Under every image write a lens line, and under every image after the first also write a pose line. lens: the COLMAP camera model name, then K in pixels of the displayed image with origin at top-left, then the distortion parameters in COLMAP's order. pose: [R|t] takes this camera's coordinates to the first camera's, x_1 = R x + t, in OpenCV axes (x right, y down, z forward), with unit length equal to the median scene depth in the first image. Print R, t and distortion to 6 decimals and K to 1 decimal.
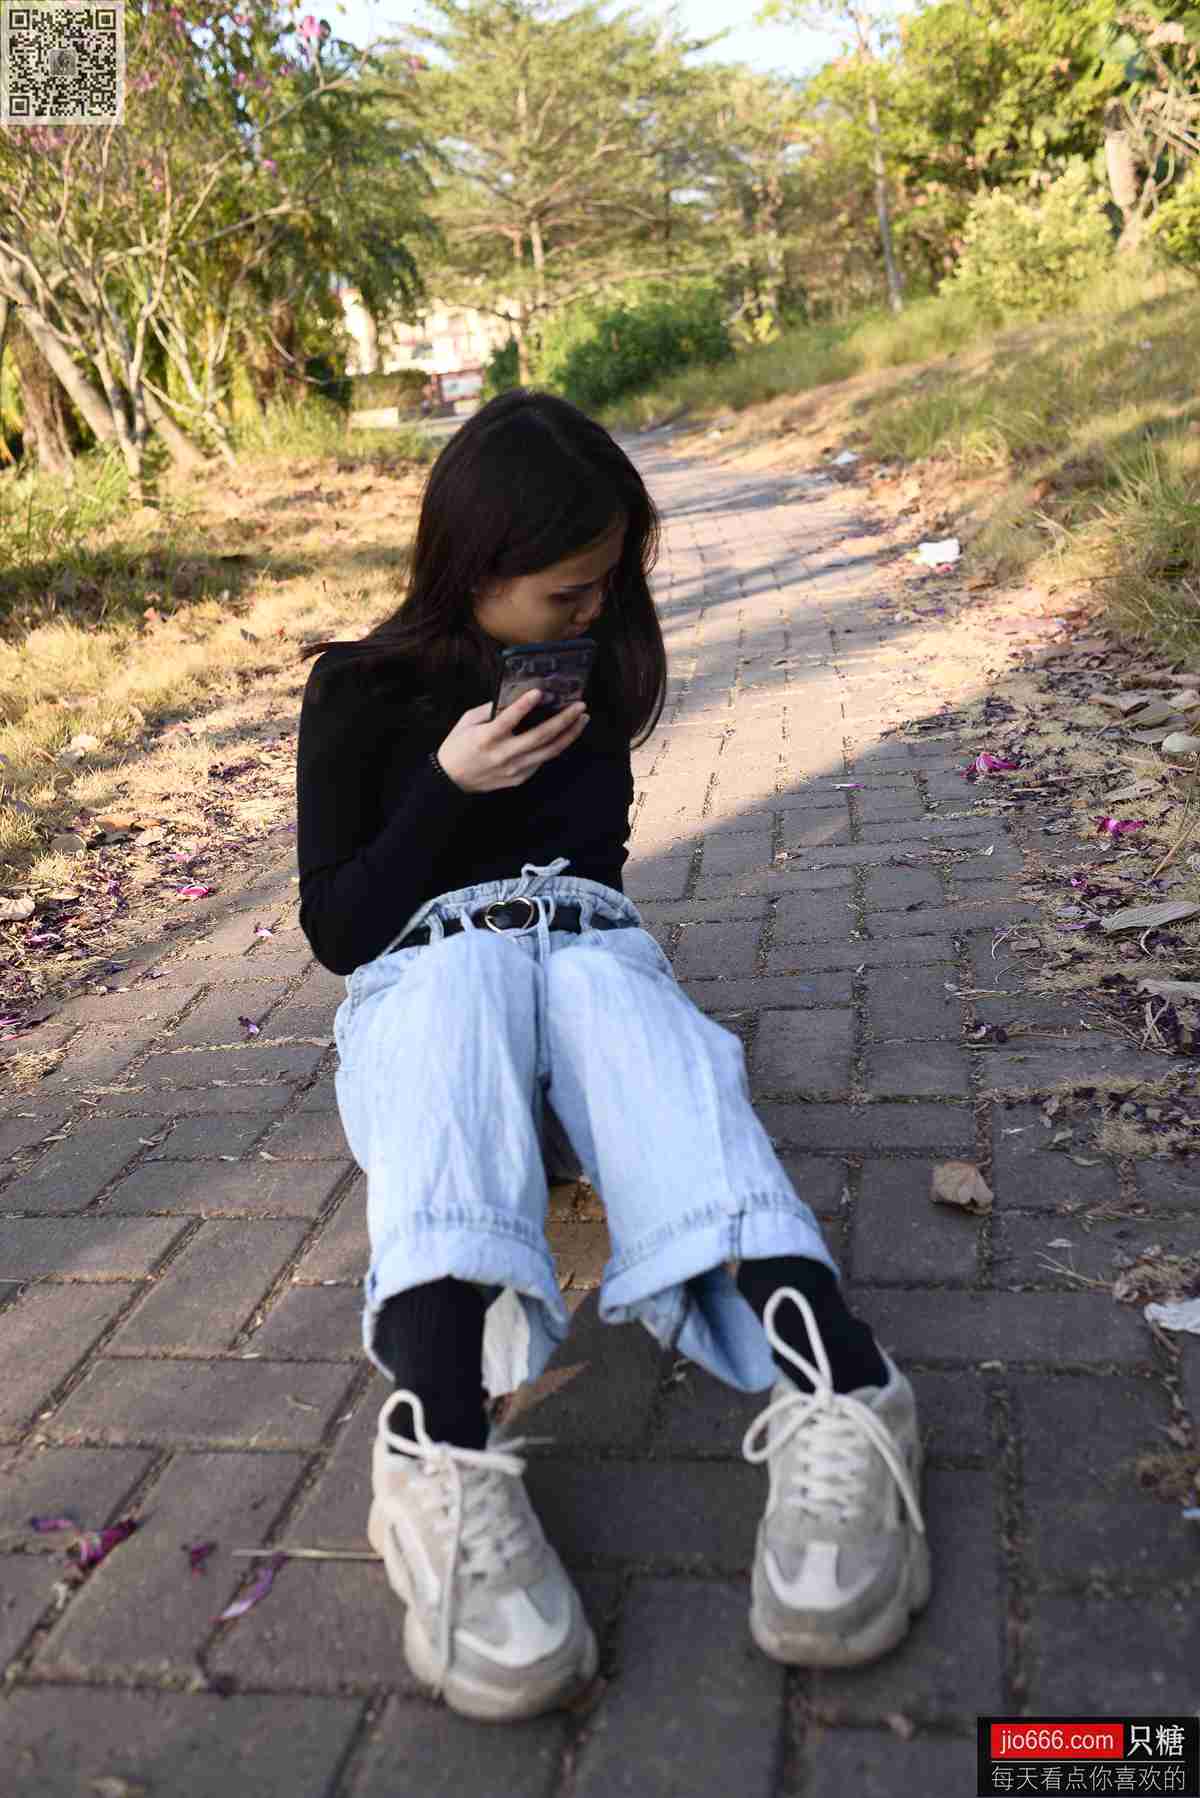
lens RADIAL K [[1762.8, 0, 603.9], [0, 1762.8, 920.8], [0, 0, 1]] dist [0.000065, -0.008710]
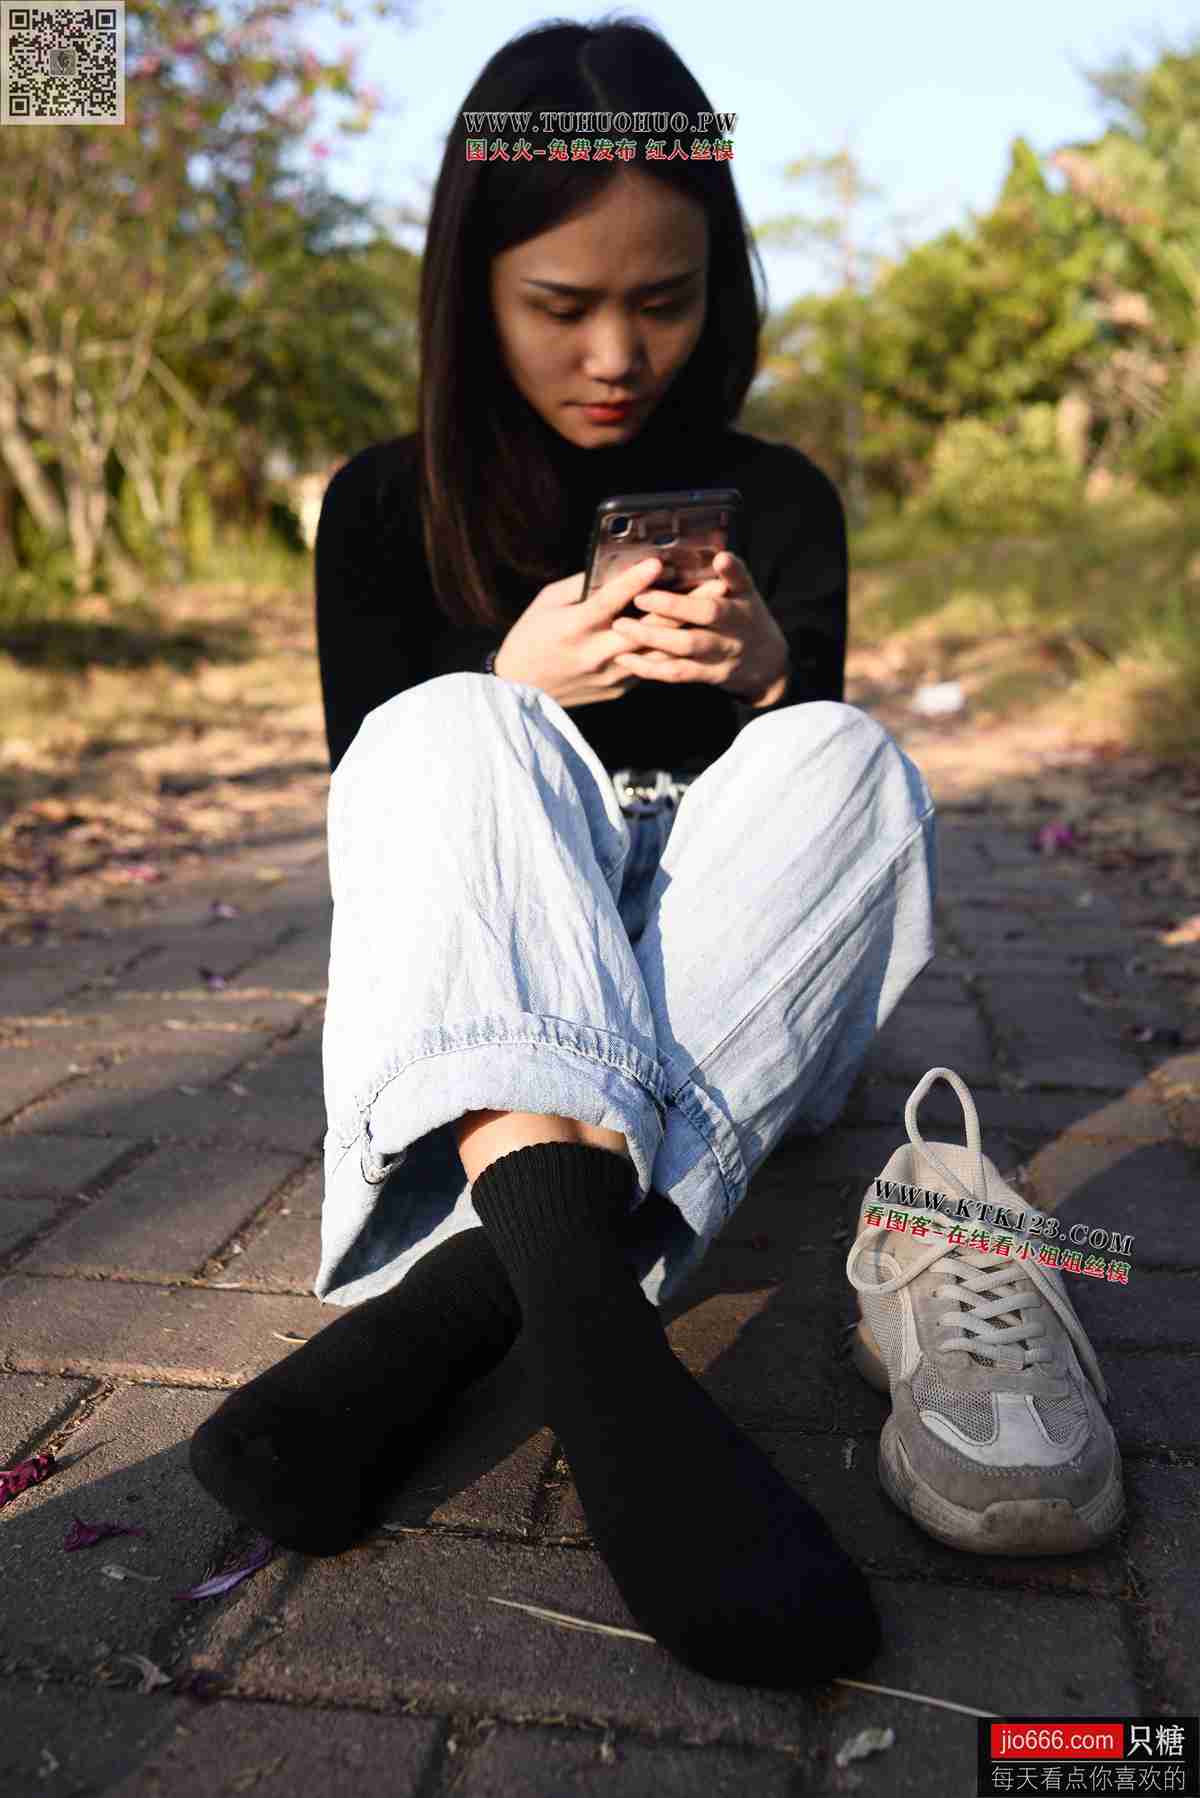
lens RADIAL K [[1821.8, 0, 597.9], [0, 1821.8, 896.7], [0, 0, 1]] dist [0.000439, 0.001410]
pose [[0.994656, 0.095344, 0.039599, -0.076148], [-0.089595, 0.987749, -0.127765, 0.136644], [-0.051296, 0.123534, 0.991014, 0.198667]]
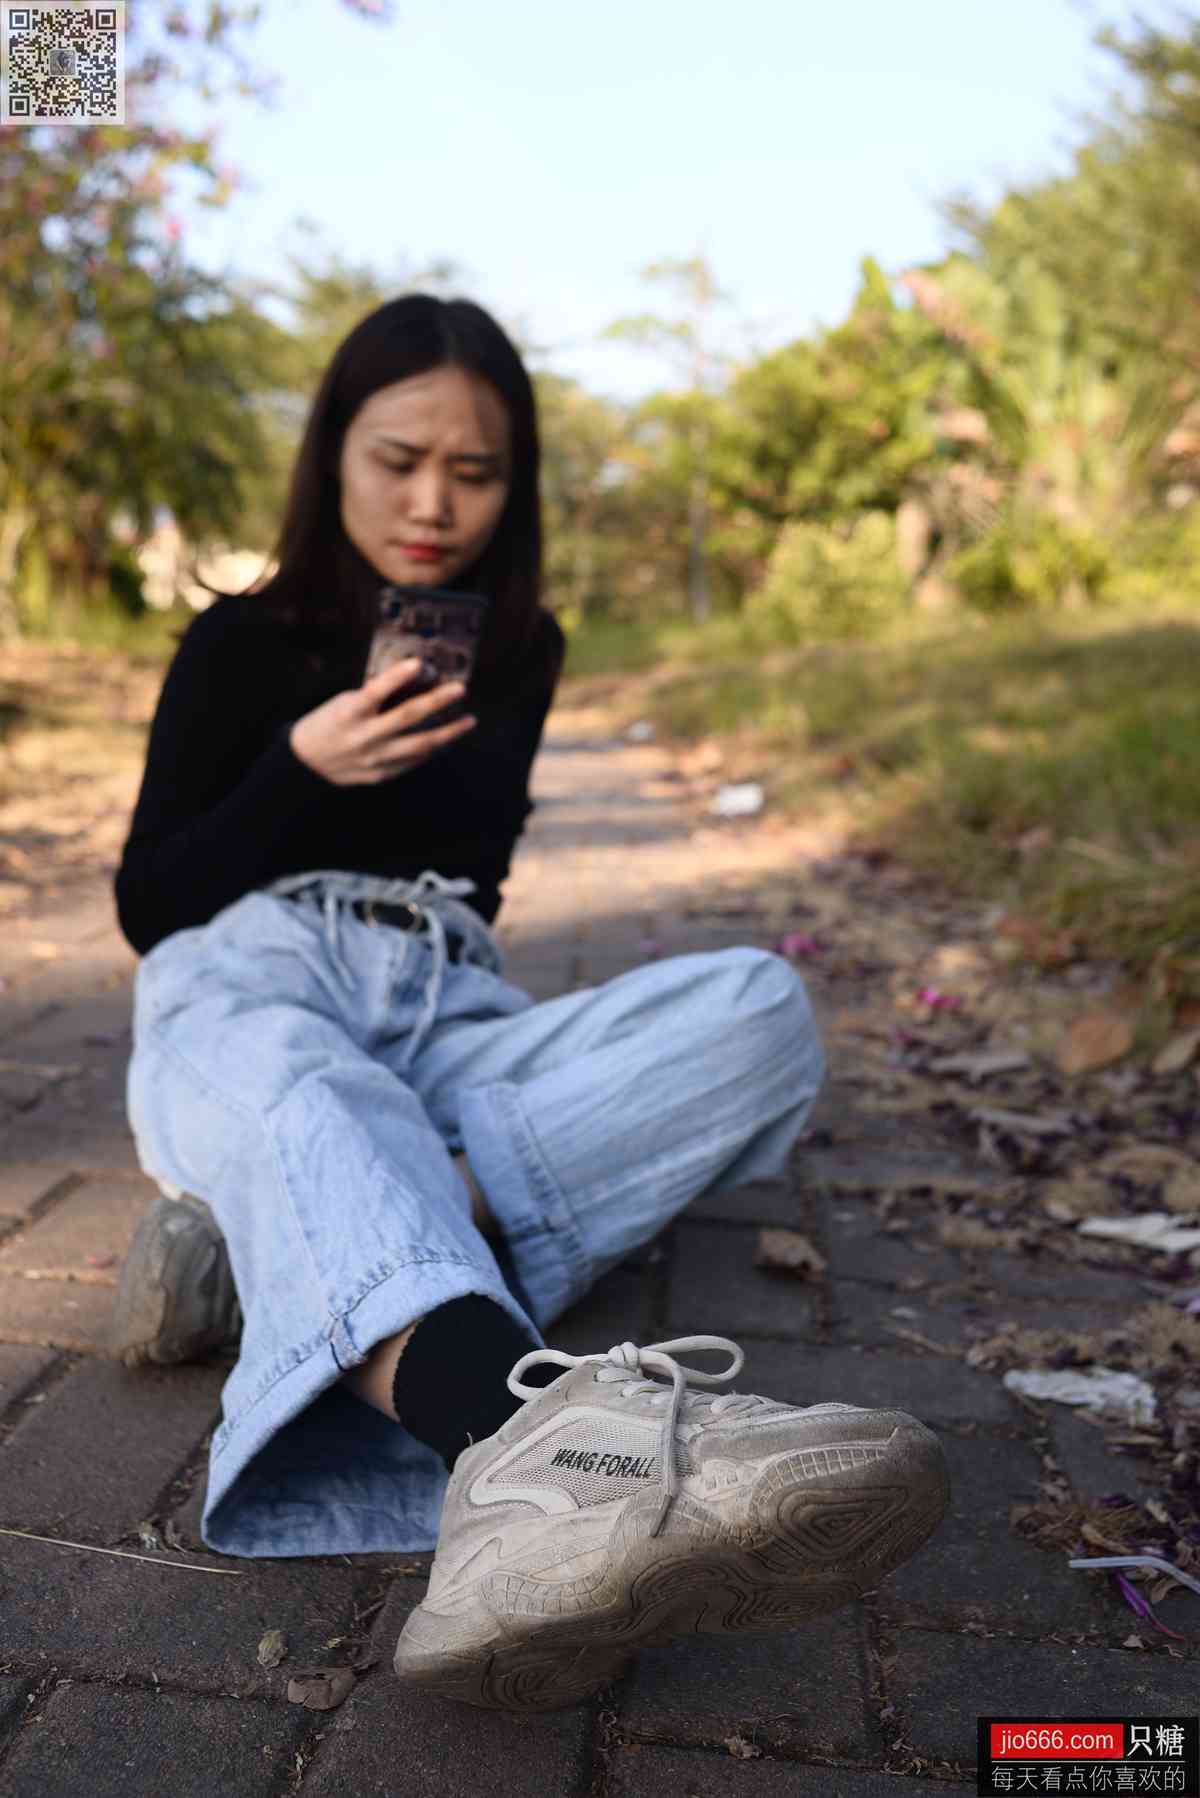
lens RADIAL K [[1820.3, 0, 595.1], [0, 1820.3, 896.6], [0, 0, 1]] dist [0.003347, -0.005026]
pose [[0.982250, 0.141917, 0.122659, -0.023510], [-0.118782, 0.976684, -0.178825, 0.130830], [-0.145178, 0.161081, 0.976205, 0.093528]]
